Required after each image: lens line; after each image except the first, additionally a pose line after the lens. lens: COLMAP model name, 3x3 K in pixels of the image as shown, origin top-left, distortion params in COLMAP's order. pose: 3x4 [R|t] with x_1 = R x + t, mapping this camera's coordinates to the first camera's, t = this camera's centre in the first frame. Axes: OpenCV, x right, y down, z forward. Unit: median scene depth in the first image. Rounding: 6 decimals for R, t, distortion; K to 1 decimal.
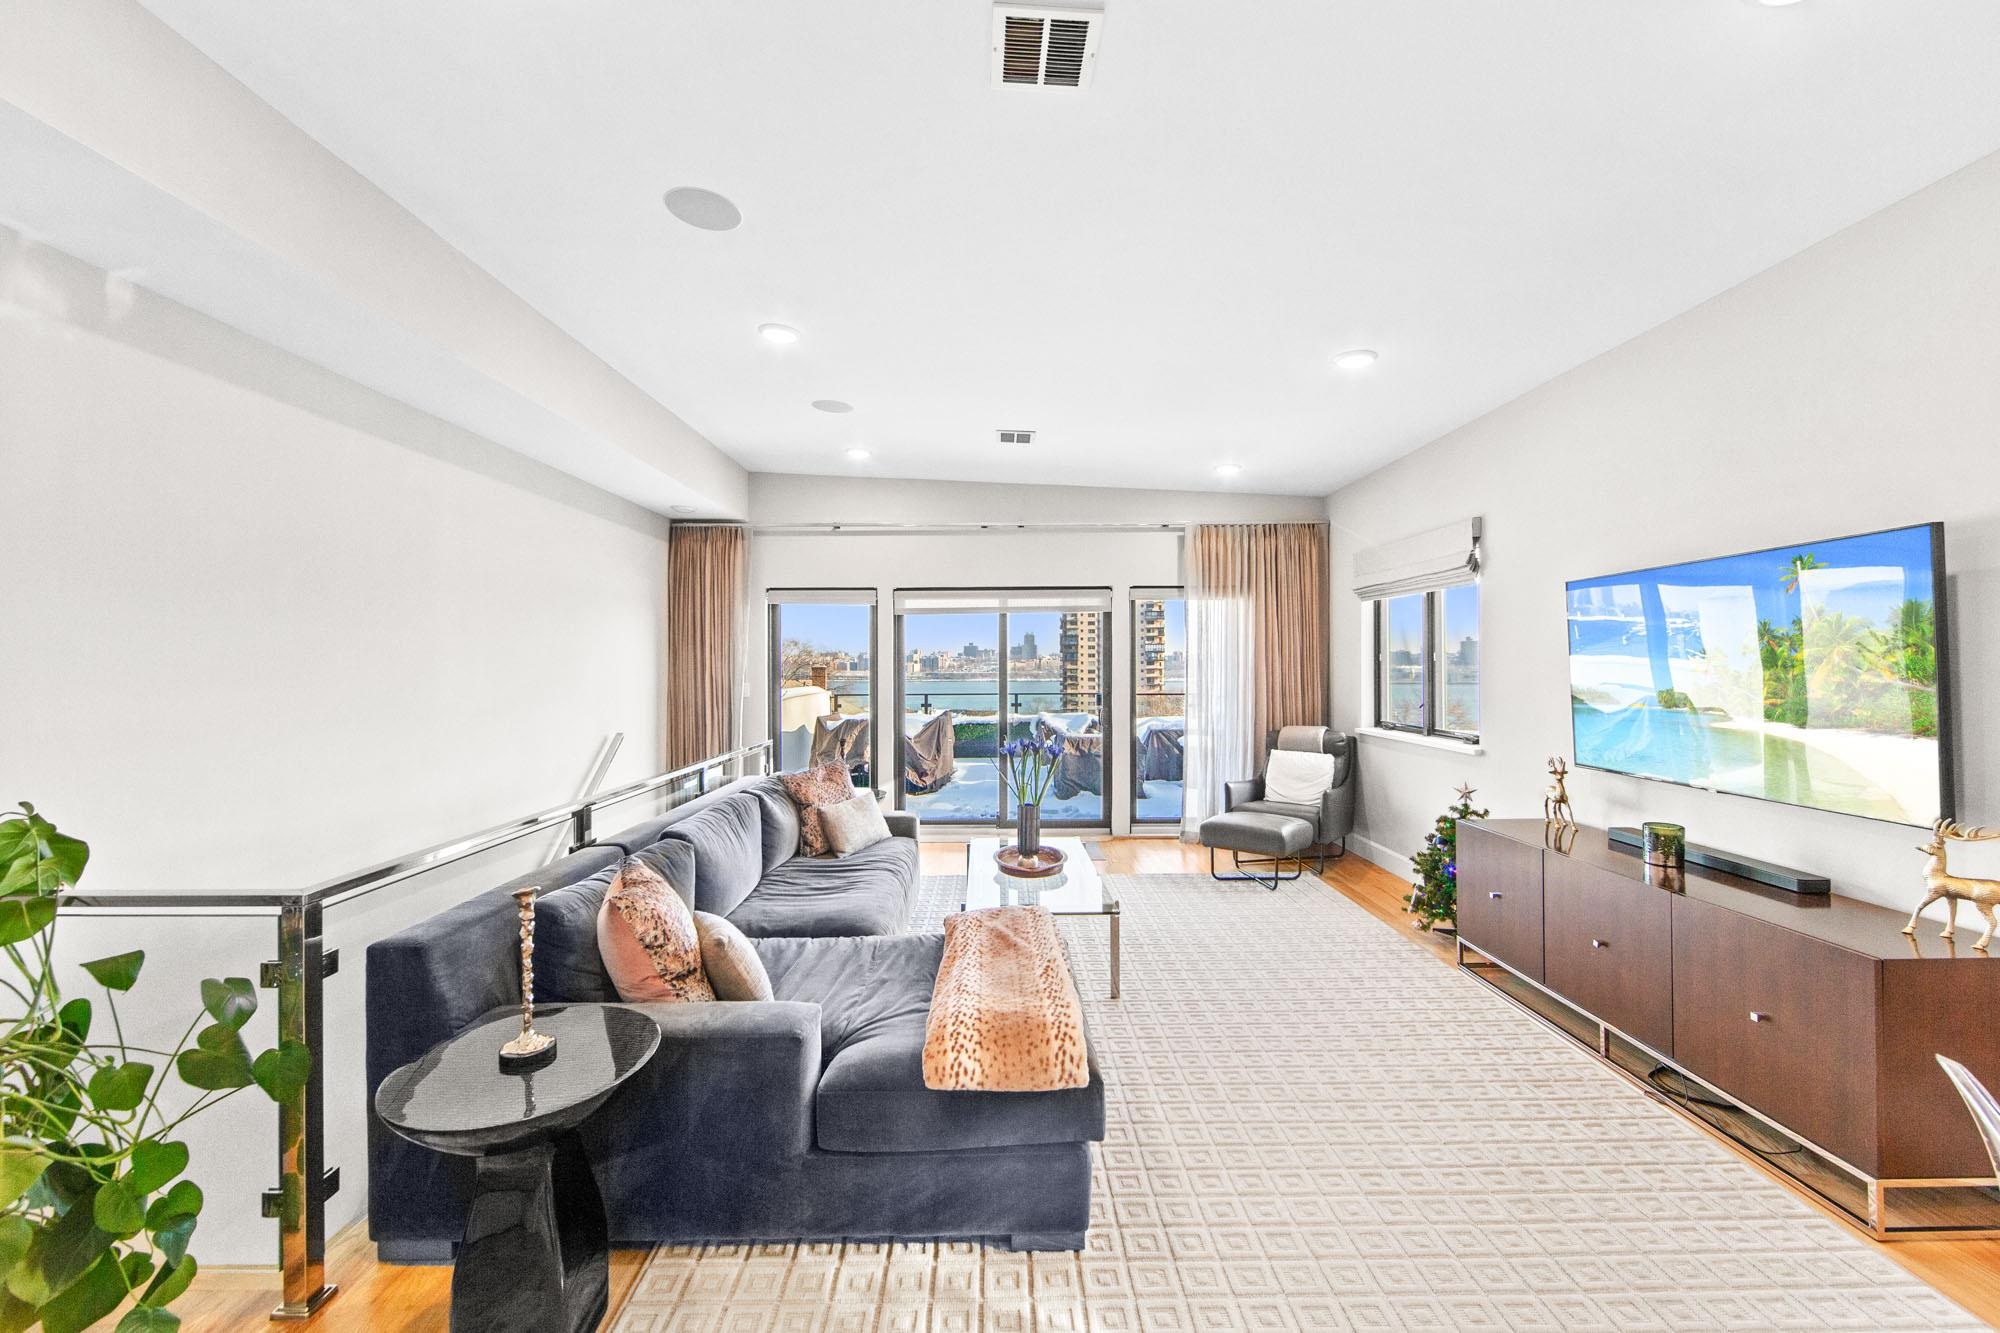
lens RADIAL K [[793.0, 0, 997.5], [0, 793.0, 671.1], [0, 0, 1]] dist [-0.003126, -0.000153]
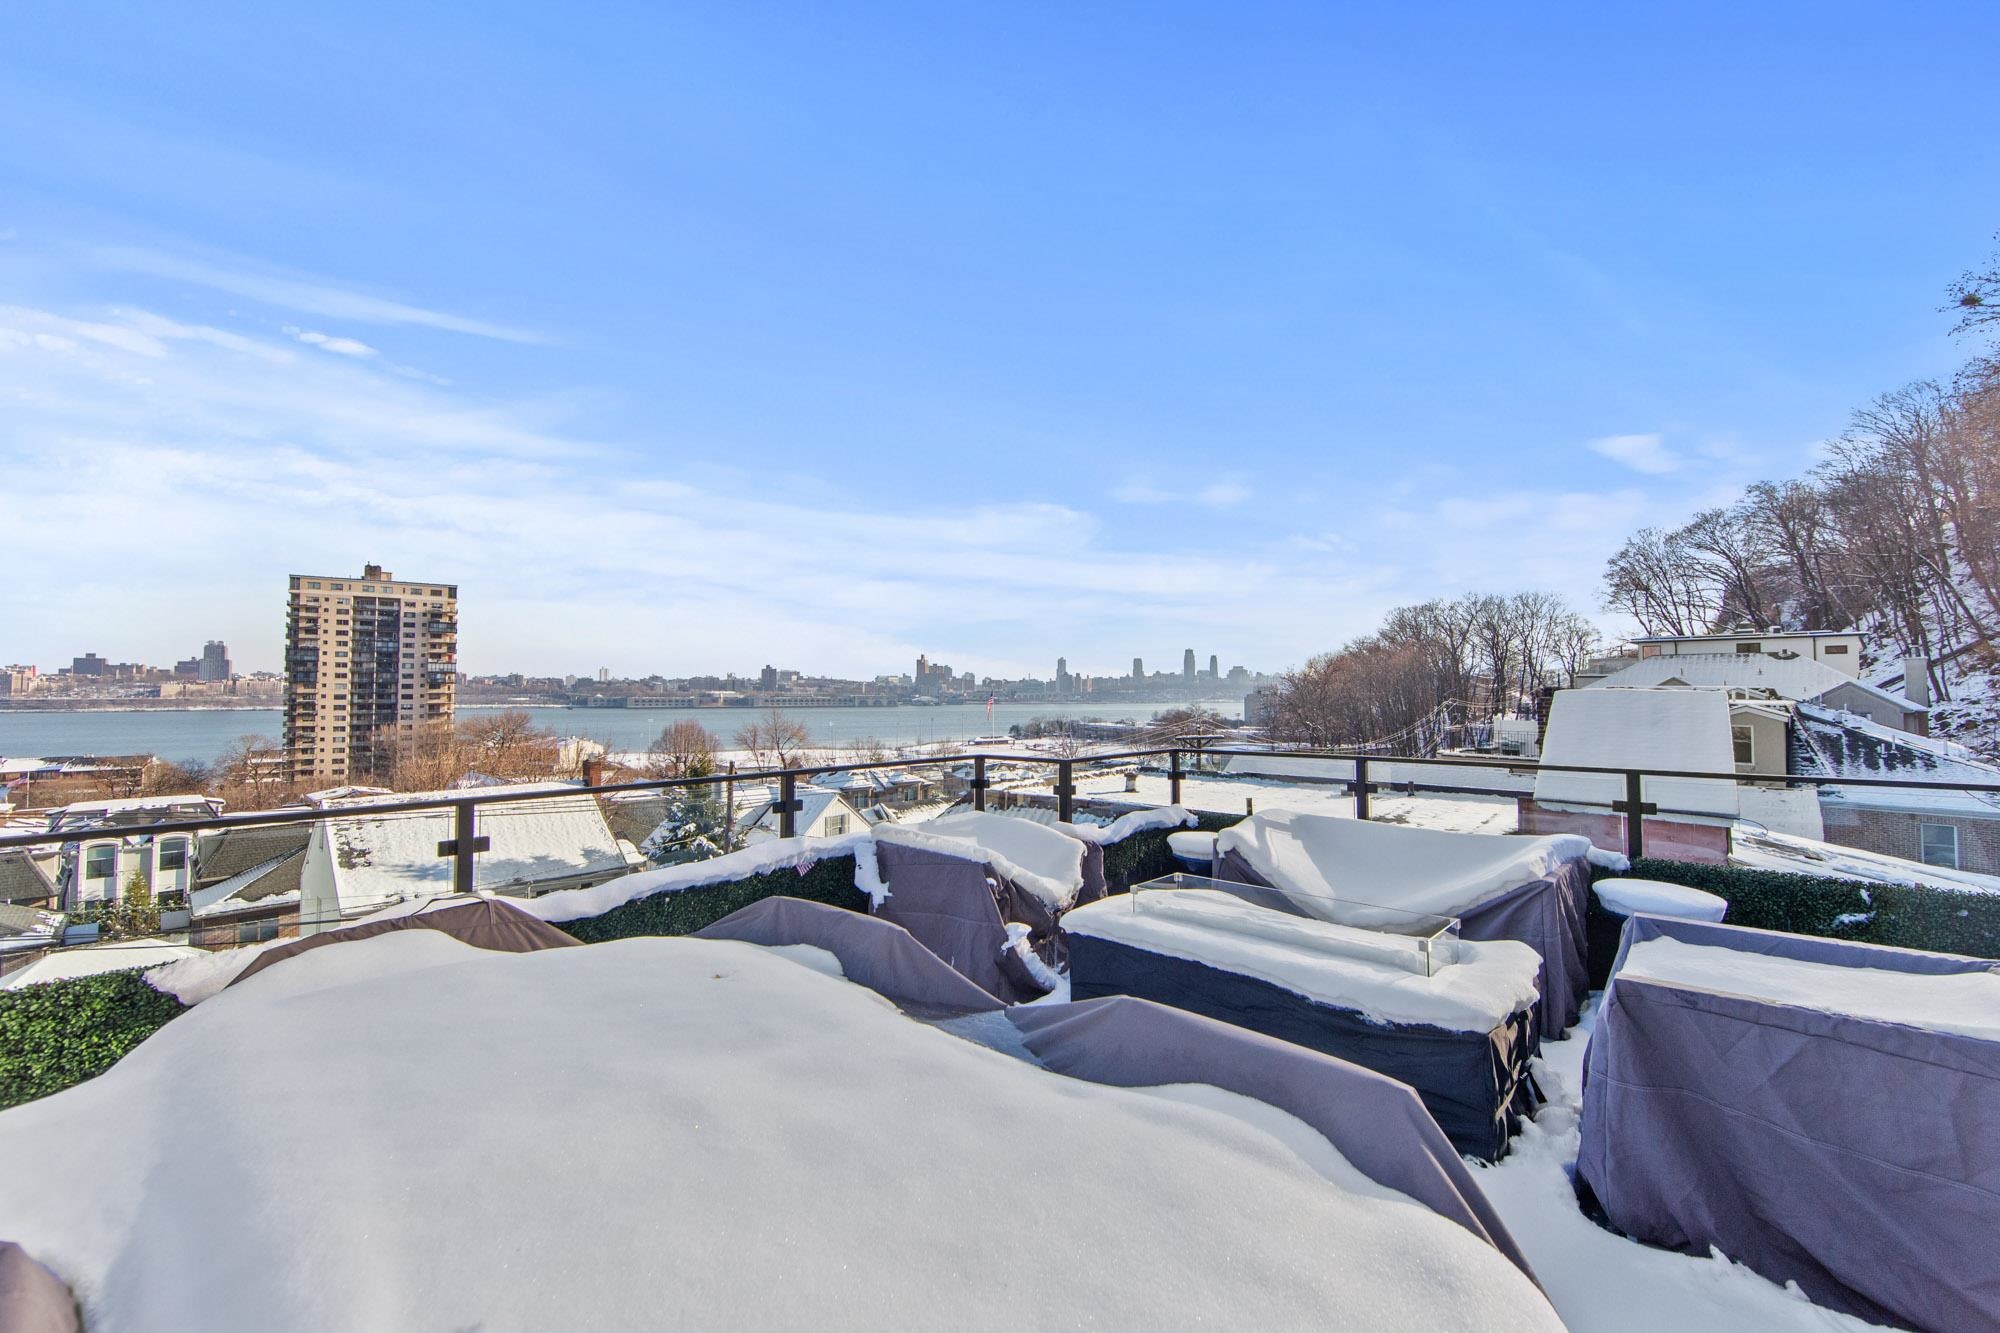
lens RADIAL K [[793.0, 0, 999.3], [0, 793.0, 668.7], [0, 0, 1]] dist [-0.003126, -0.000153]
pose [[0.680089, 0.024491, 0.732721, -0.230664], [0.000804, 0.999416, -0.034152, -0.003971], [-0.733130, 0.023815, 0.679672, 1.051846]]
